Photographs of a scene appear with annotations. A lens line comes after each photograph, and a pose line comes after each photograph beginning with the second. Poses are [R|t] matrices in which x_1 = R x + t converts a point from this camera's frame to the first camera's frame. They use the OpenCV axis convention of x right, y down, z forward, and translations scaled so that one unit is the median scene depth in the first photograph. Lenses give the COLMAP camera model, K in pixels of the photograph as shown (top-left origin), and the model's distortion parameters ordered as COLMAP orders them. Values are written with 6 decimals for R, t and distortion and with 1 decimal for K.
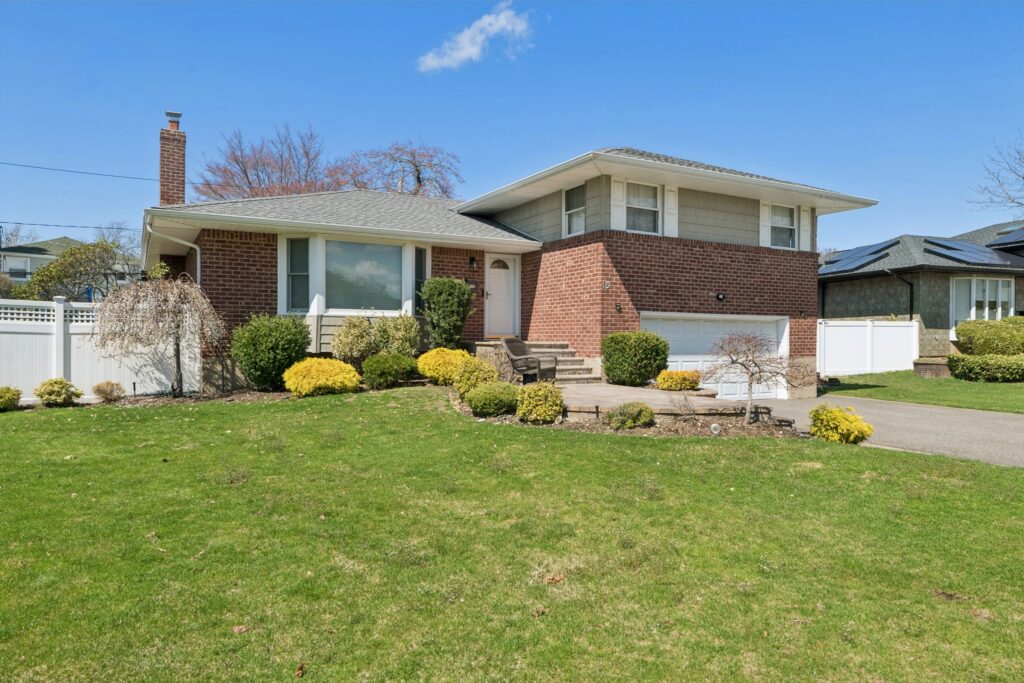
lens RADIAL K [[663.5, 0, 521.6], [0, 663.5, 342.3], [0, 0, 1]] dist [0.005994, 0.001092]
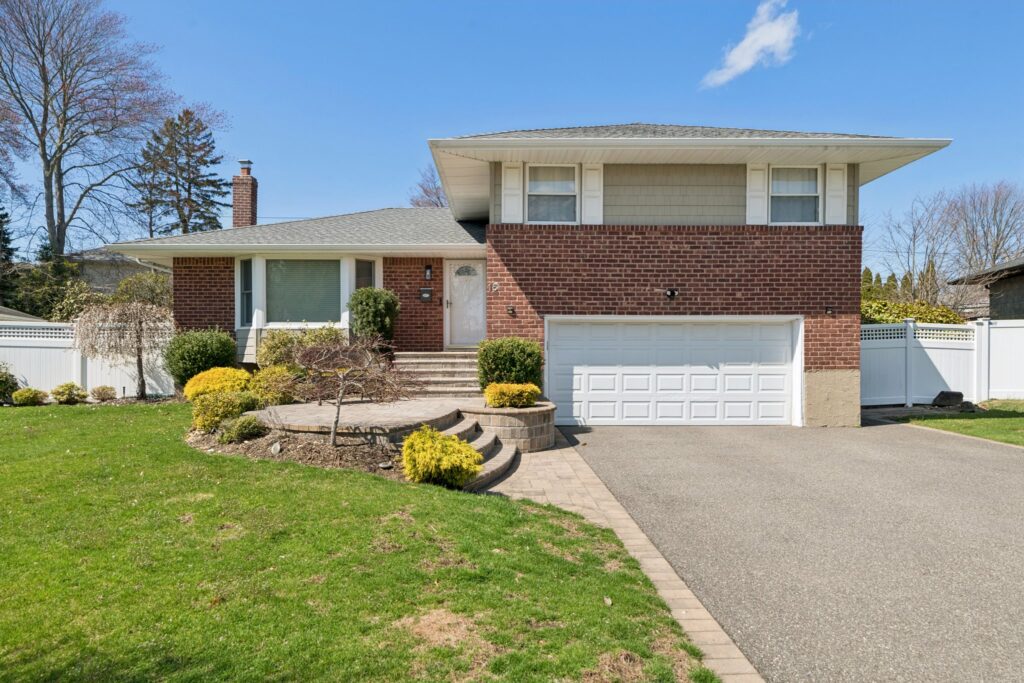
lens RADIAL K [[665.7, 0, 518.6], [0, 665.7, 360.9], [0, 0, 1]] dist [0.002016, 0.000403]
pose [[0.878535, -0.001512, -0.477676, 0.553265], [0.004436, 0.999978, 0.004994, 0.007971], [0.477658, -0.006506, 0.878522, 0.225179]]
